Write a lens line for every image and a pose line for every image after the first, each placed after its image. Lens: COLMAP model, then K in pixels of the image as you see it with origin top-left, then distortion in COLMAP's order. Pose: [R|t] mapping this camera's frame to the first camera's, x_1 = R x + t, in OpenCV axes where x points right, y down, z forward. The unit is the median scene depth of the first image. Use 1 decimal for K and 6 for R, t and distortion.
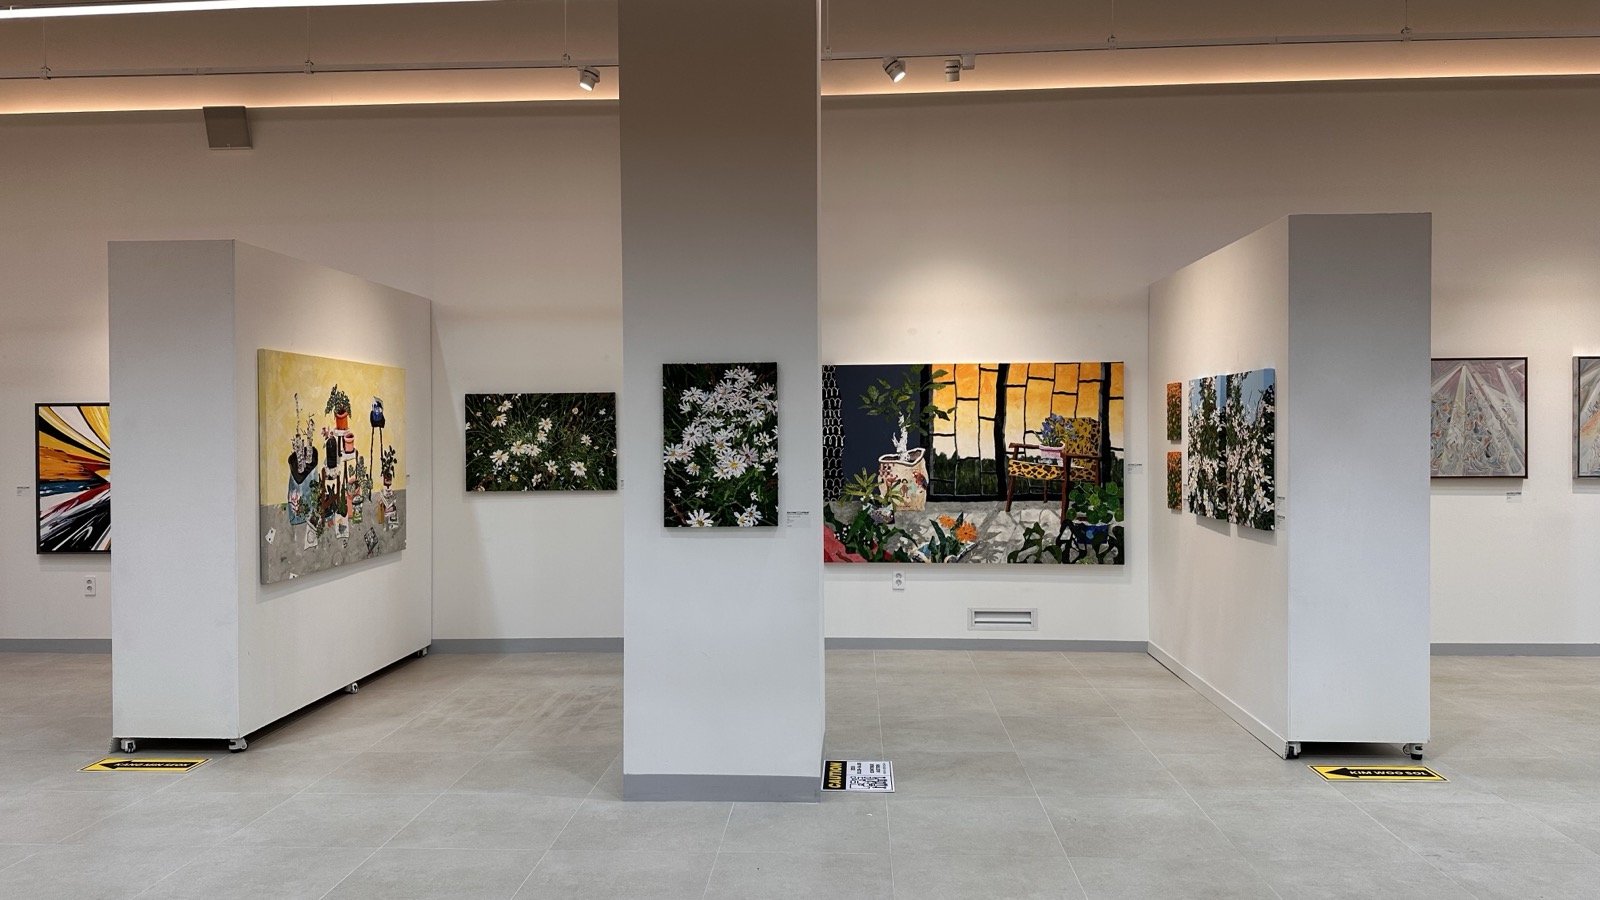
lens RADIAL K [[1114.8, 0, 789.3], [0, 1114.8, 448.9], [0, 0, 1]] dist [0.121207, -0.137025]
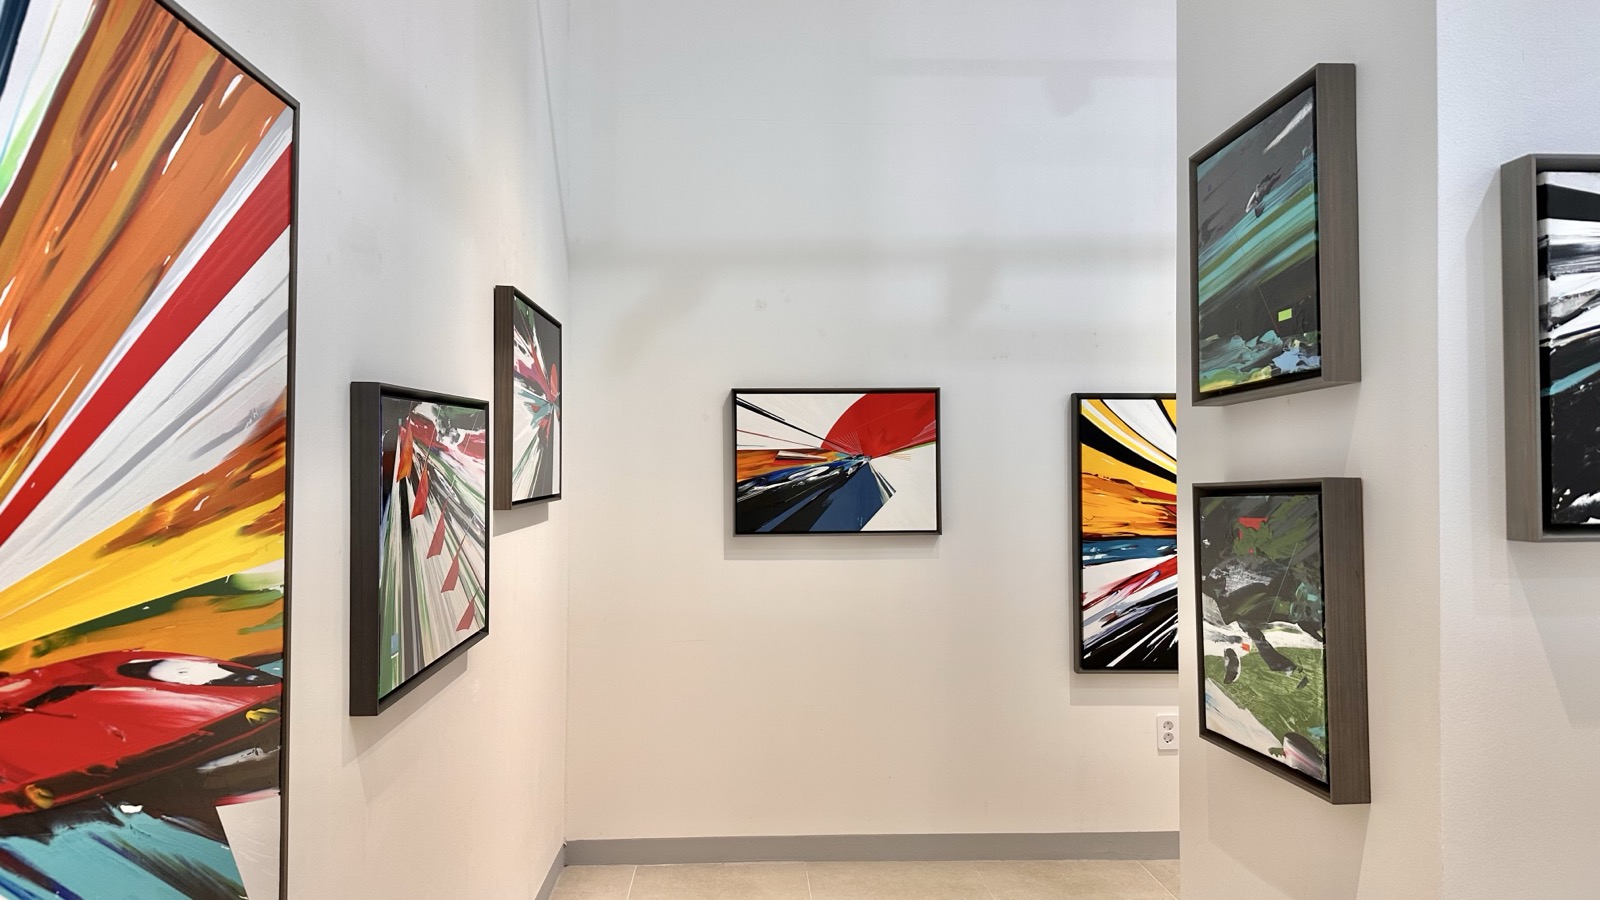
lens RADIAL K [[1114.7, 0, 801.8], [0, 1114.7, 448.5], [0, 0, 1]] dist [0.100438, -0.133247]
pose [[0.994938, 0.010535, 0.099941, -0.886297], [-0.006974, 0.999330, -0.035919, 0.006772], [-0.100252, 0.035040, 0.994345, 0.510786]]
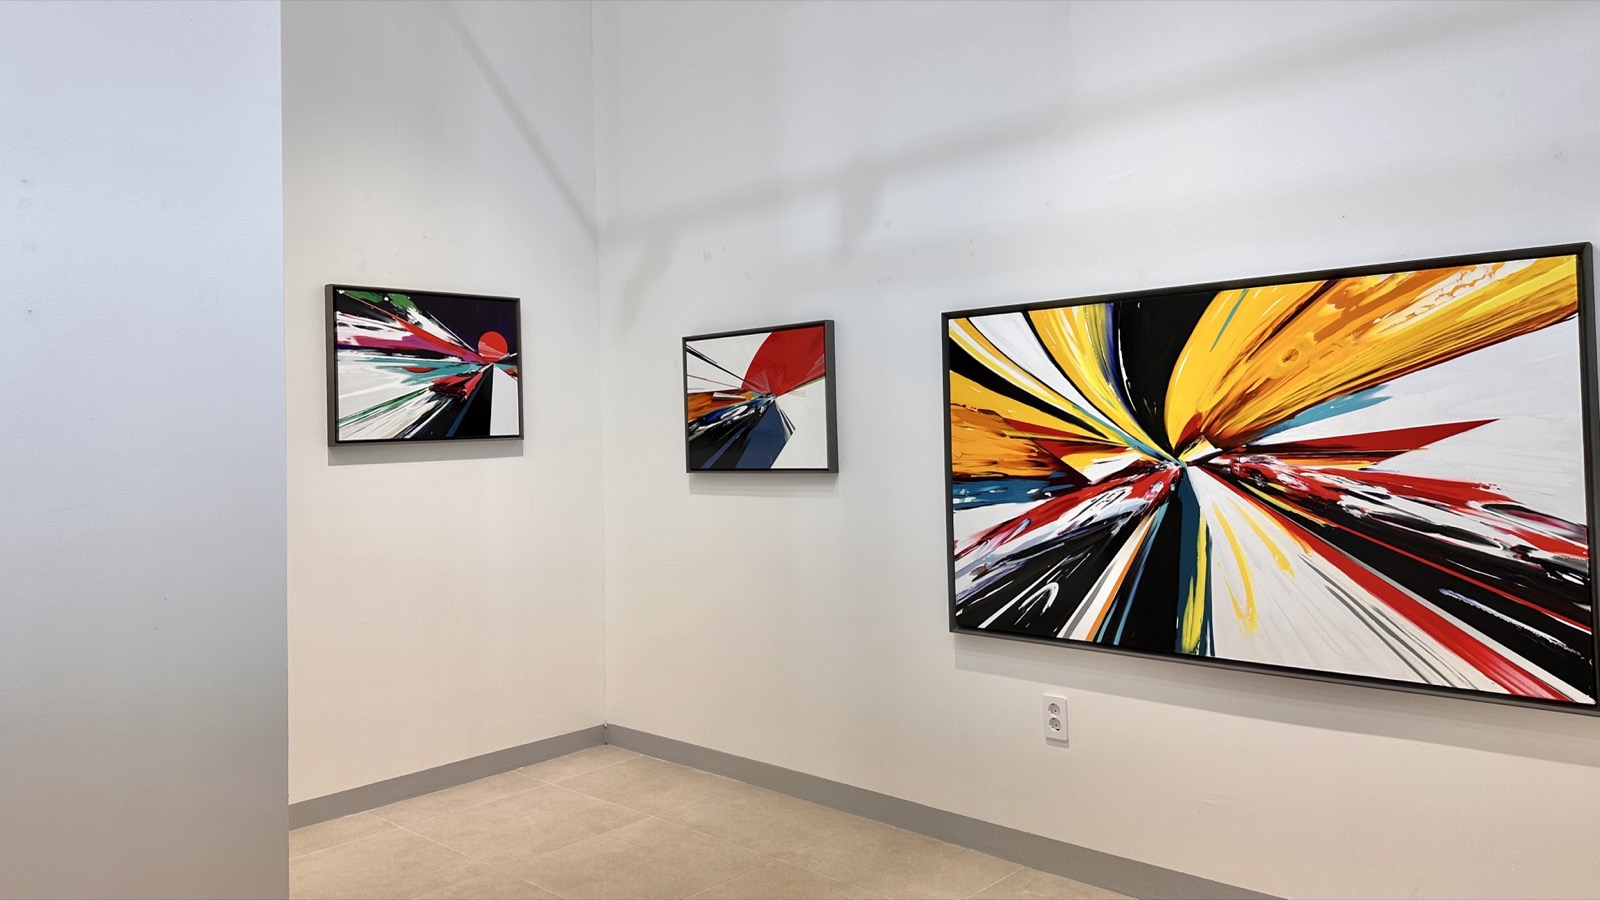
lens RADIAL K [[1097.8, 0, 799.3], [0, 1097.8, 398.3], [0, 0, 1]] dist [0.053202, -0.089165]
pose [[0.775937, -0.028226, -0.630179, -0.440315], [0.007709, 0.999348, -0.035270, 0.012061], [0.630764, 0.022510, 0.775648, 0.641129]]
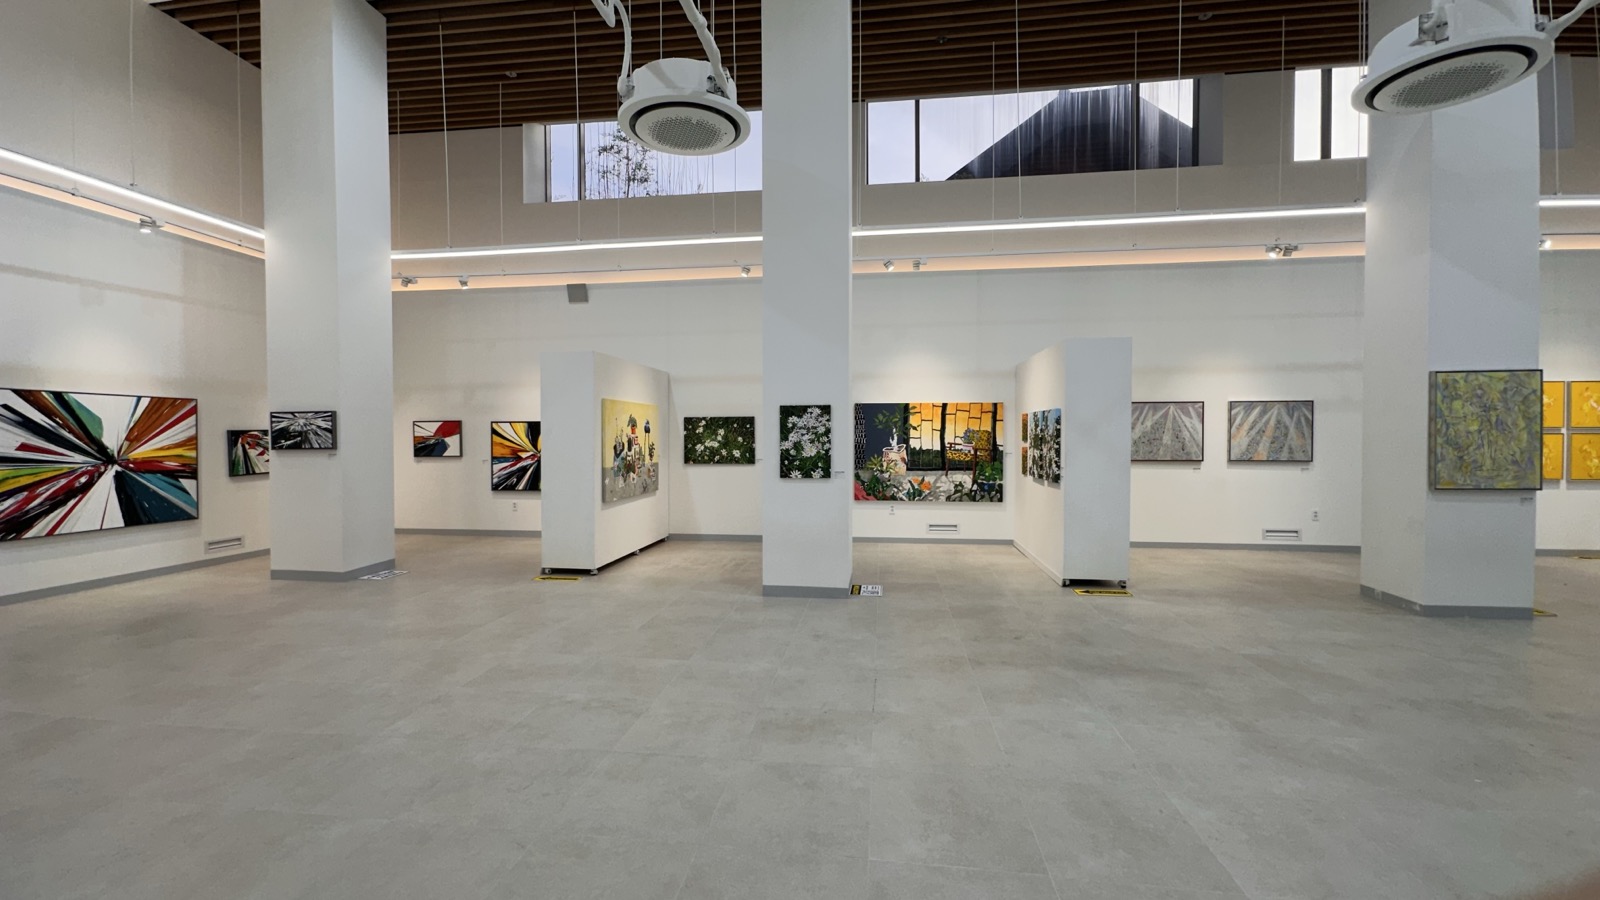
lens RADIAL K [[629.6, 0, 800.5], [0, 629.6, 447.6], [0, 0, 1]] dist [-0.000691, -0.000022]
pose [[0.997593, 0.006440, -0.069043, 0.009766], [-0.006225, 0.999975, 0.003327, 0.002525], [0.069063, -0.002890, 0.997608, -0.157649]]
